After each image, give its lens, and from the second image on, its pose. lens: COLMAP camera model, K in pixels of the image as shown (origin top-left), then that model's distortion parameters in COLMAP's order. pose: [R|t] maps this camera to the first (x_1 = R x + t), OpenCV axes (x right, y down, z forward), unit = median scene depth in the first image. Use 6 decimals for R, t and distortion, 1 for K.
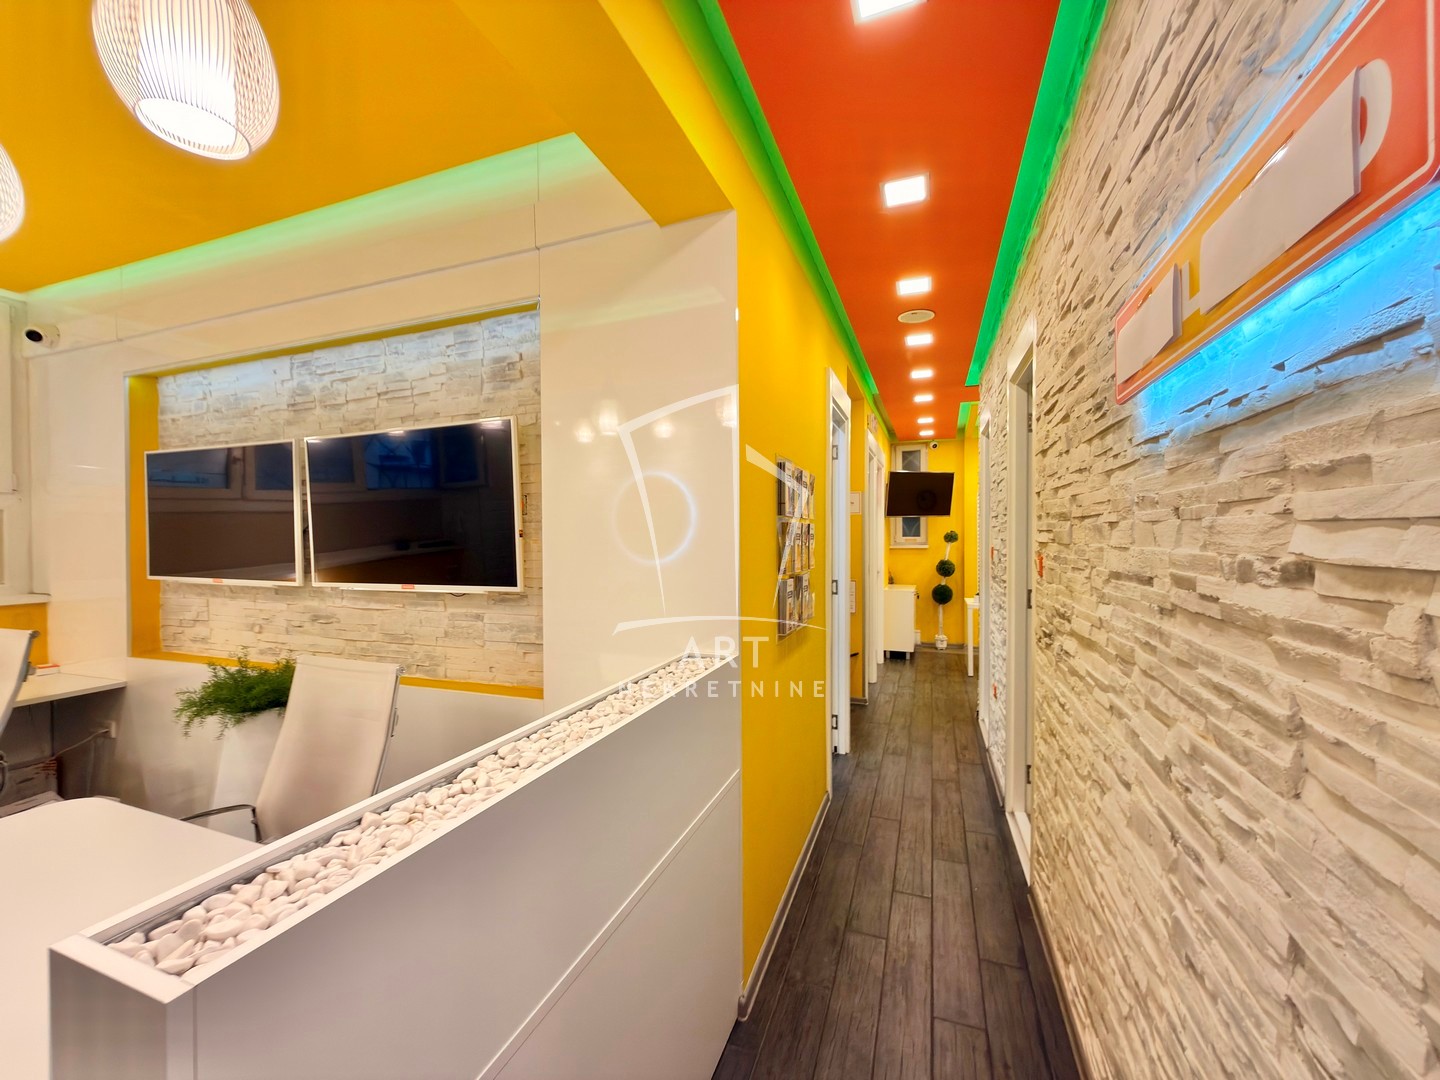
lens RADIAL K [[574.3, 0, 720.0], [0, 574.3, 540.0], [0, 0, 1]] dist [0.000473, 0.000126]
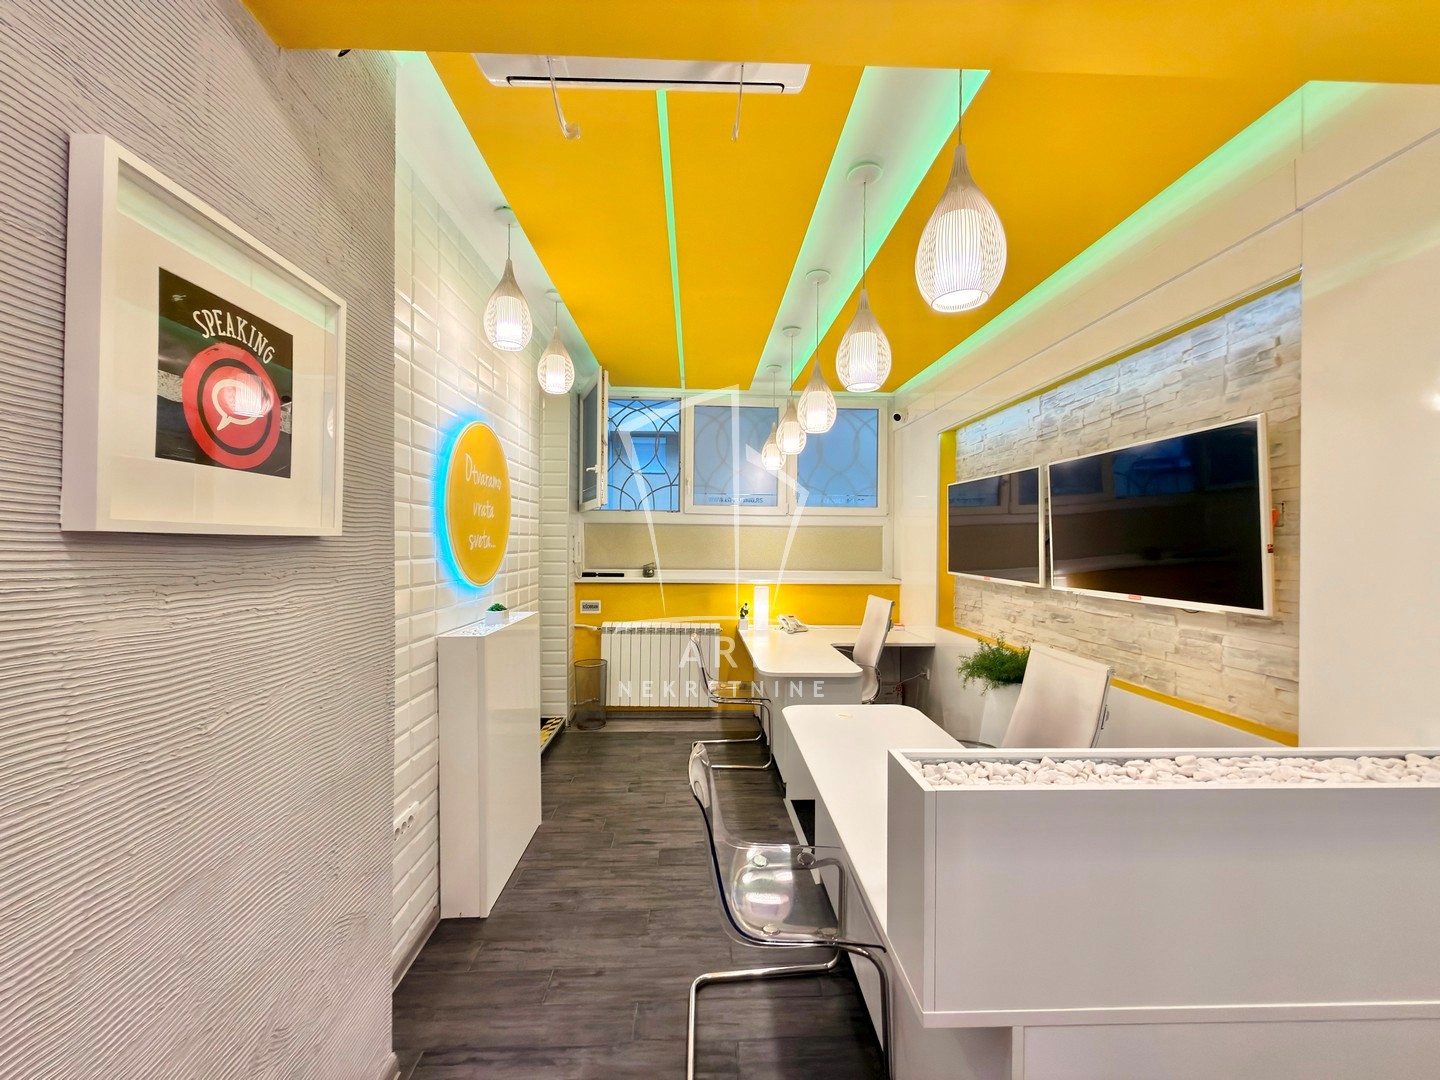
lens RADIAL K [[574.3, 0, 720.0], [0, 574.3, 540.0], [0, 0, 1]] dist [0.000473, 0.000126]
pose [[0.387271, 0.008257, -0.921929, 0.115818], [-0.016604, 0.999860, 0.001980, -0.011064], [0.921816, 0.014541, 0.387354, -0.086099]]
